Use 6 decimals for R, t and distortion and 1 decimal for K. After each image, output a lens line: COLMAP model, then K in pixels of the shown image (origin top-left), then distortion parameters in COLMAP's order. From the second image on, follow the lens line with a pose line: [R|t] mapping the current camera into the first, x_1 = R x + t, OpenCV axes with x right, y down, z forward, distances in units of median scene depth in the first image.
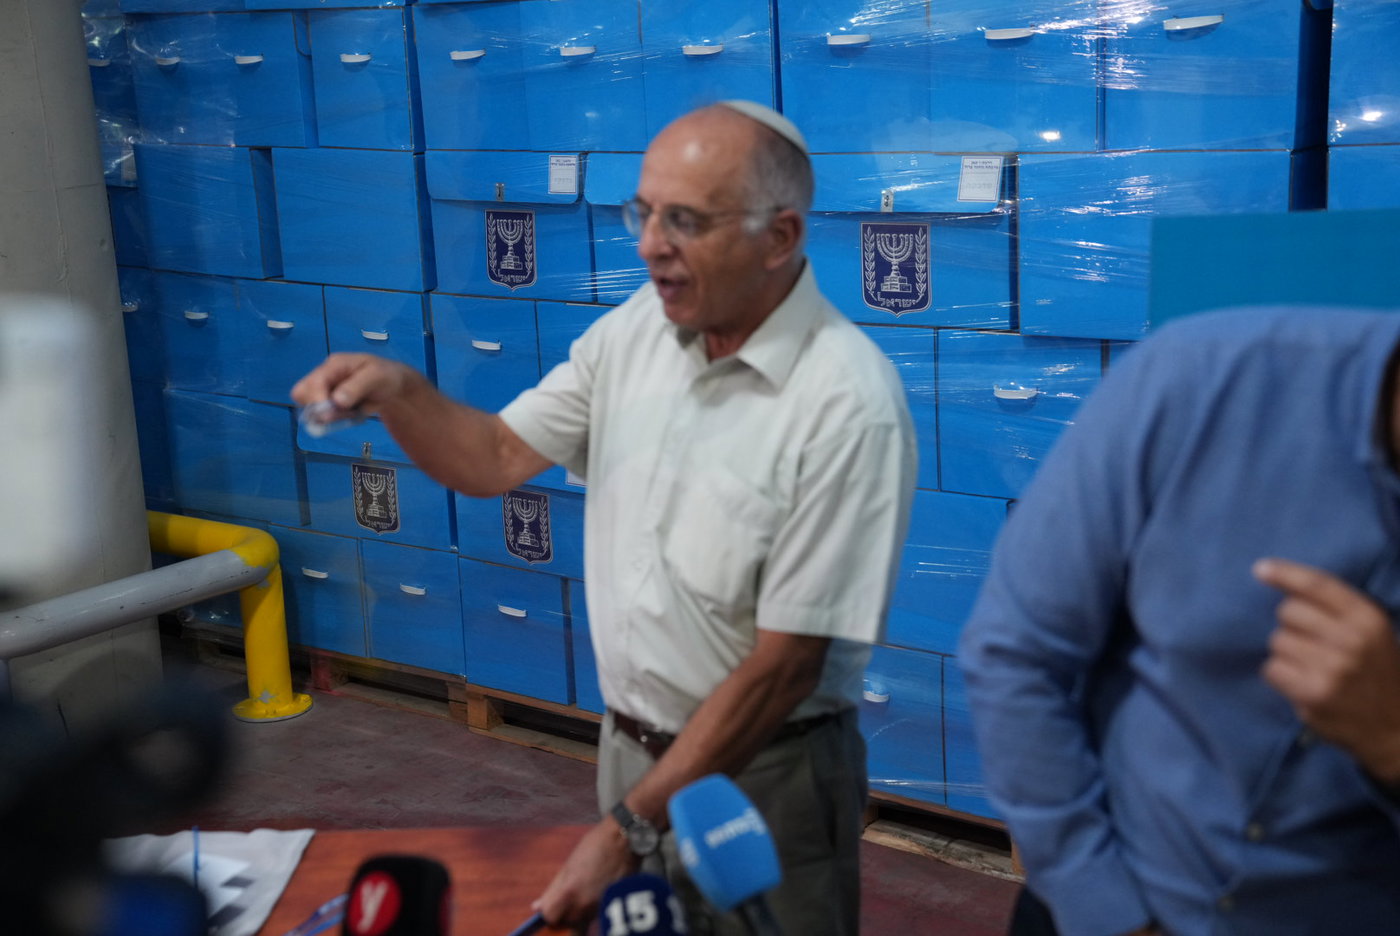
lens RADIAL K [[1987.8, 0, 689.2], [0, 1987.8, 458.7], [0, 0, 1]] dist [0.230561, 0.000000]
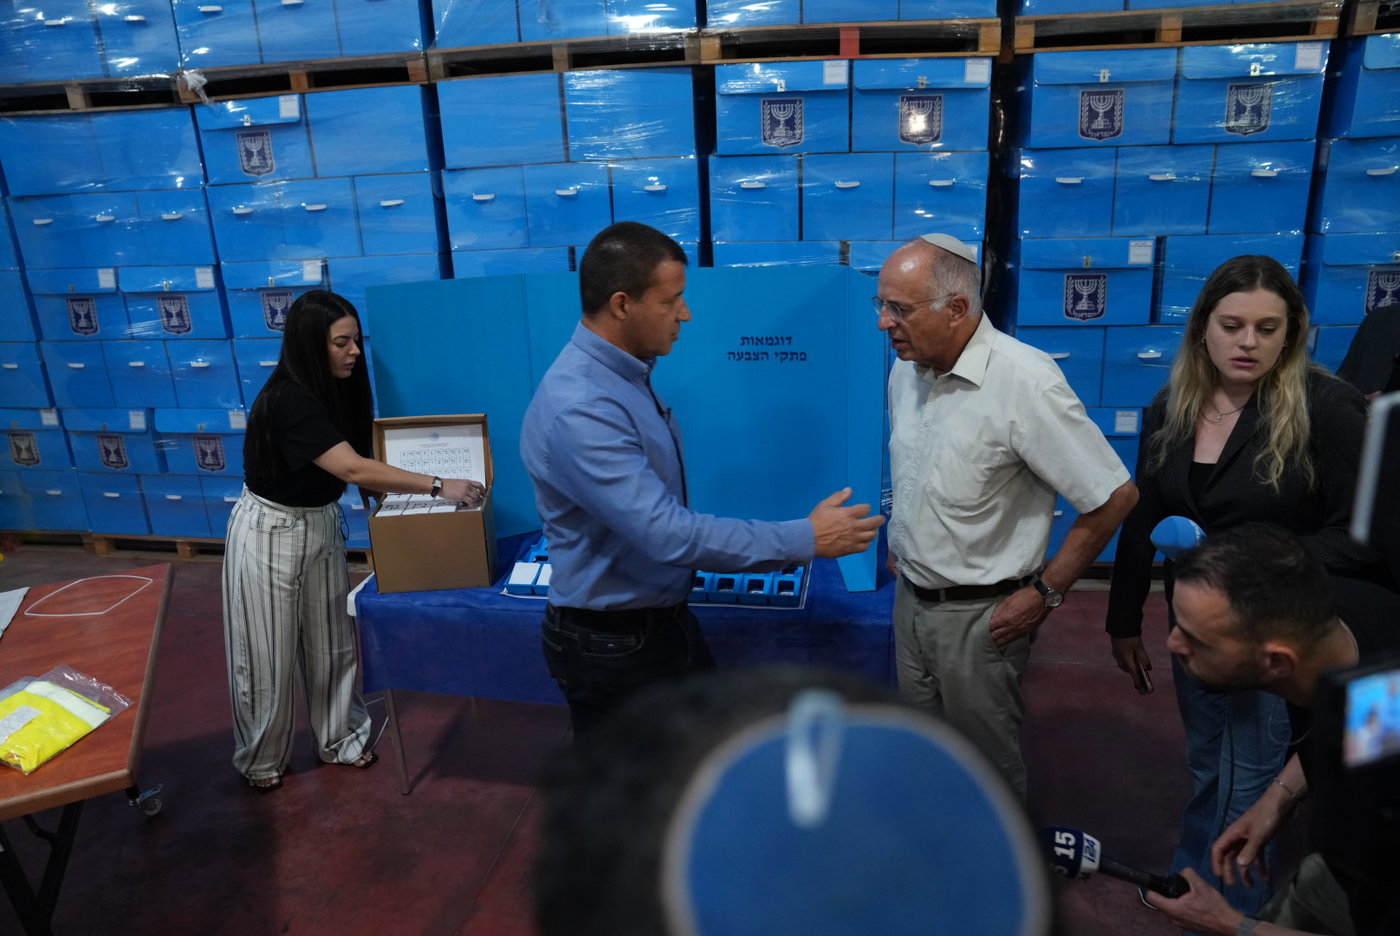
lens RADIAL K [[981.8, 0, 704.8], [0, 981.8, 464.4], [0, 0, 1]] dist [-0.121304, 0.097154]
pose [[0.883049, -0.135263, 0.449364, 0.015951], [0.102547, 0.990037, 0.096494, 0.015733], [-0.457939, -0.039128, 0.888122, -0.150553]]
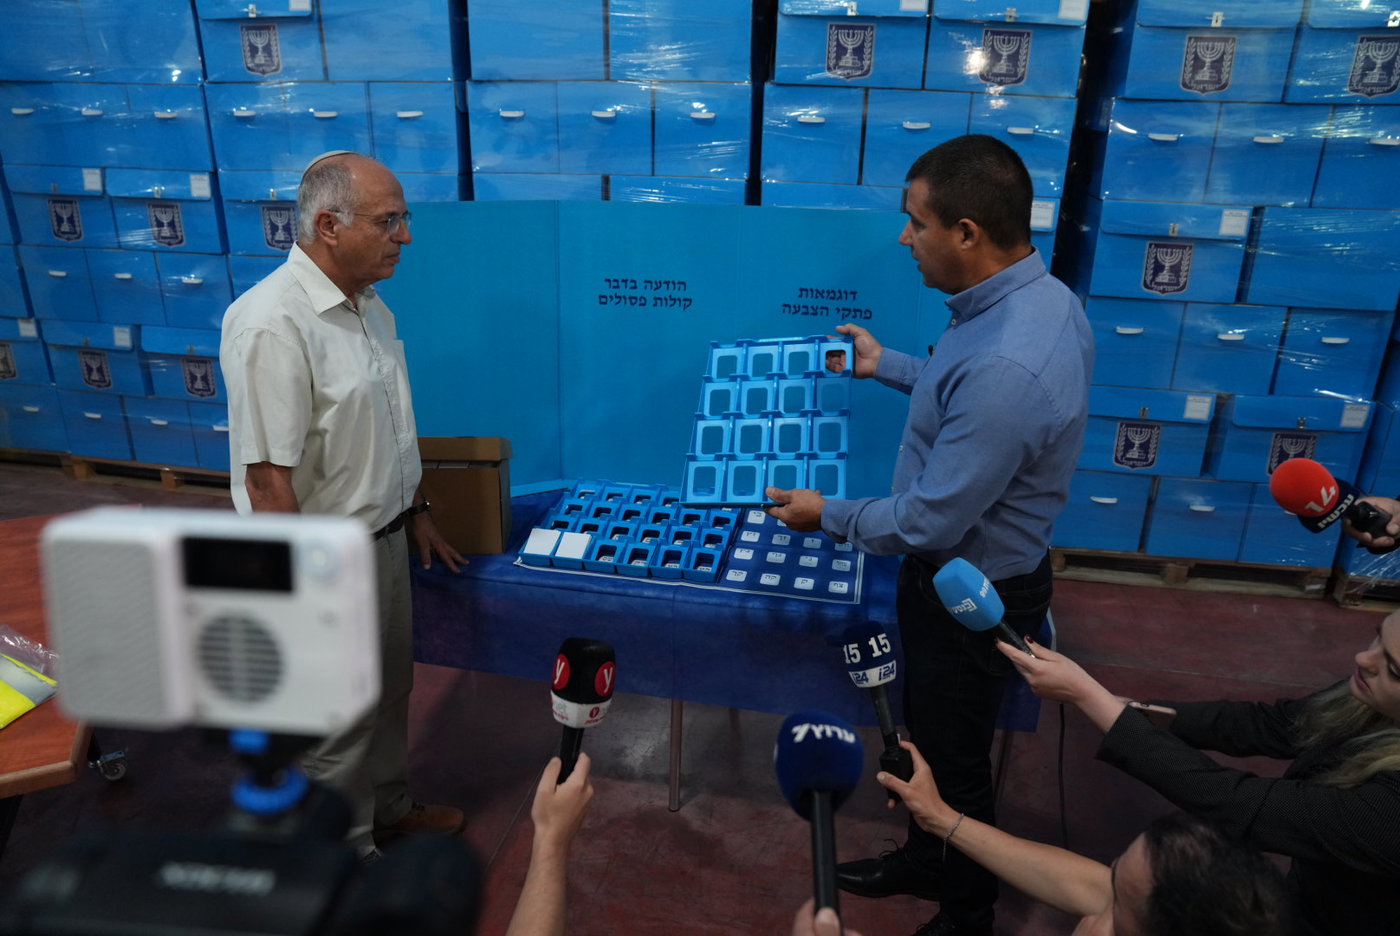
lens RADIAL K [[981.8, 0, 704.4], [0, 981.8, 465.6], [0, 0, 1]] dist [-0.121304, 0.097154]
pose [[0.889794, -0.104854, 0.444154, 0.025377], [0.040344, 0.987510, 0.152304, 0.010590], [-0.454576, -0.117600, 0.882910, -0.074053]]
